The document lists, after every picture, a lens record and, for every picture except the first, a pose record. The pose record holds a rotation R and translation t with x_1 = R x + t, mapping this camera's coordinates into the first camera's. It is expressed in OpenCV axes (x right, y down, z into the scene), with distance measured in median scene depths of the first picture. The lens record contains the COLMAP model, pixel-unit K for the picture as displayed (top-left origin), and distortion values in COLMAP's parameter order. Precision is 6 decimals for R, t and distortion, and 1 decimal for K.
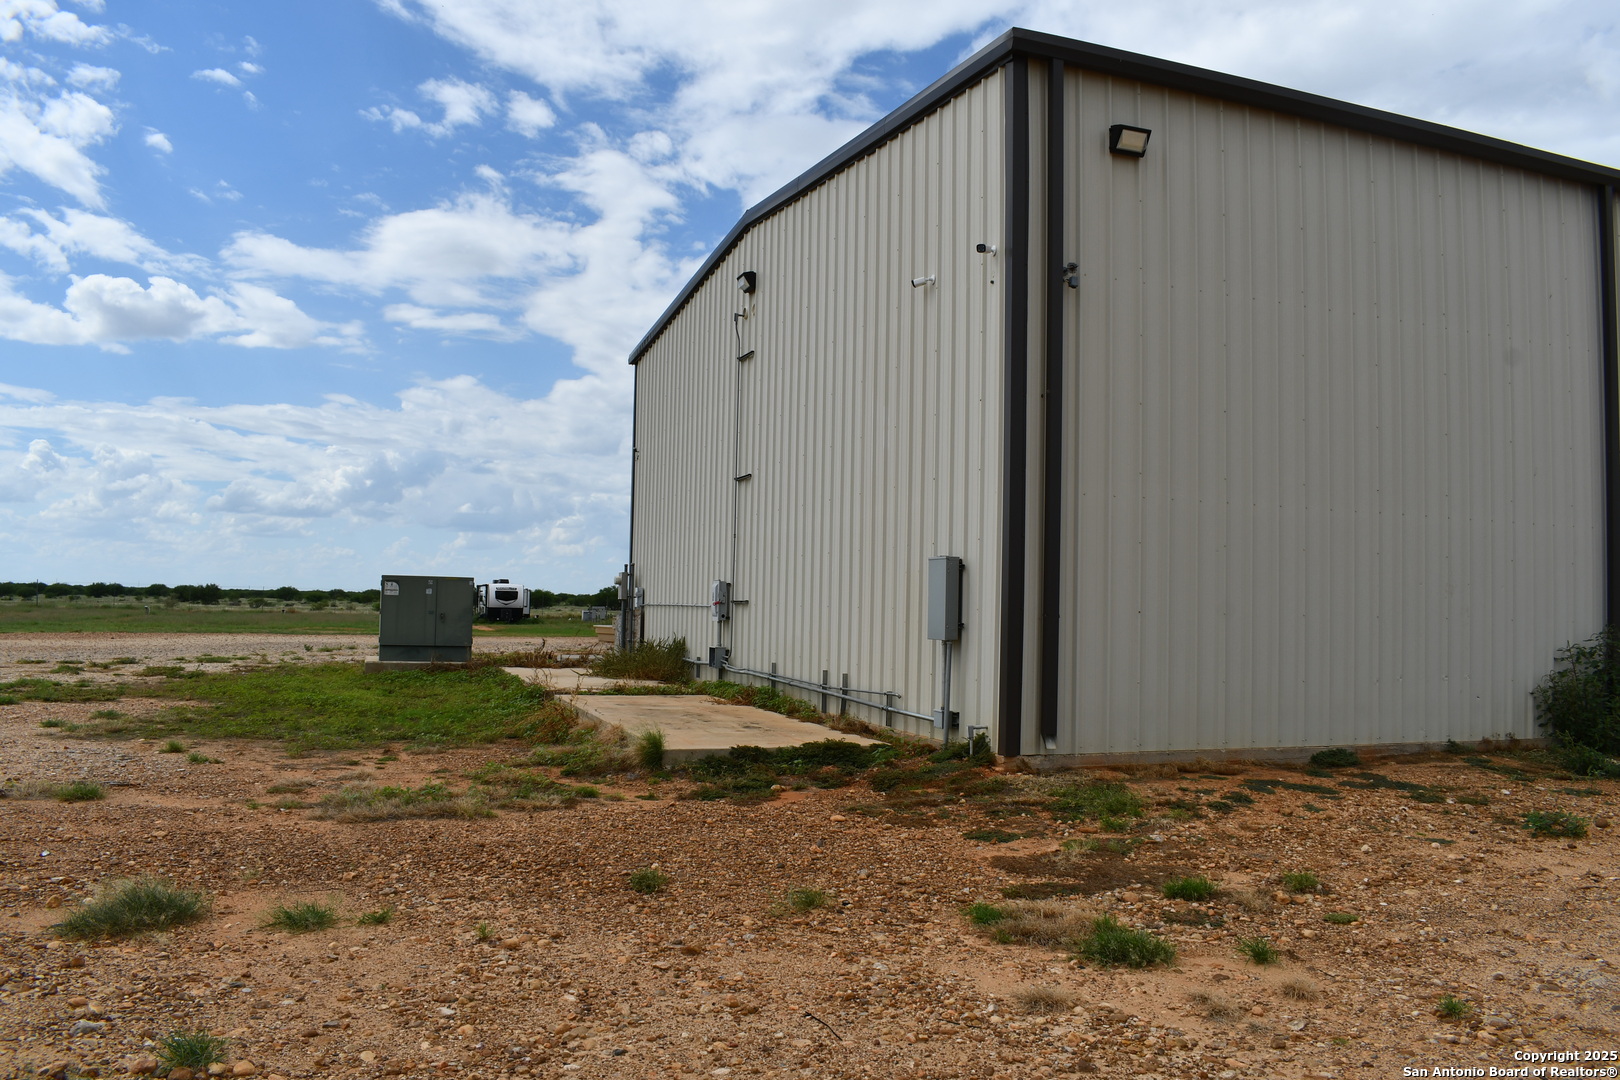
lens RADIAL K [[1265.0, 0, 807.7], [0, 1265.0, 540.9], [0, 0, 1]] dist [-0.097179, 0.018623]
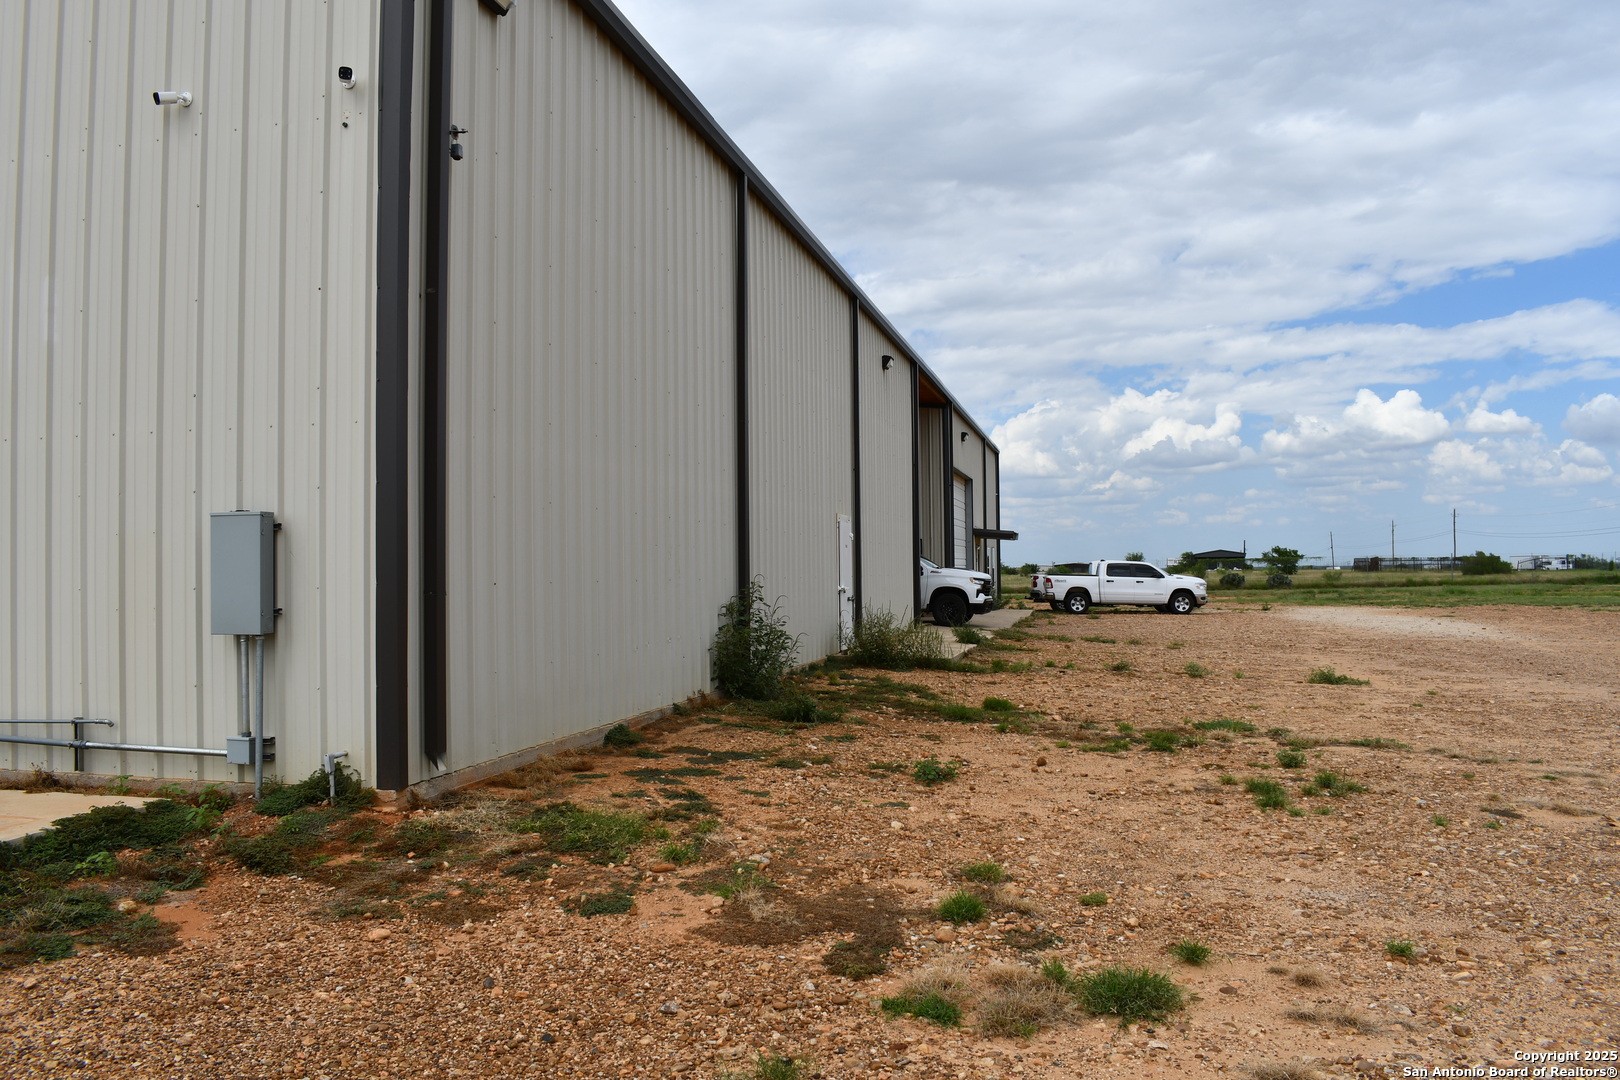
lens RADIAL K [[1265.0, 0, 815.1], [0, 1265.0, 543.0], [0, 0, 1]] dist [-0.097179, 0.018623]
pose [[0.542090, -0.008829, 0.840274, -0.309857], [-0.022633, 0.999429, 0.025102, 0.005963], [-0.840015, -0.032625, 0.541581, 0.412344]]
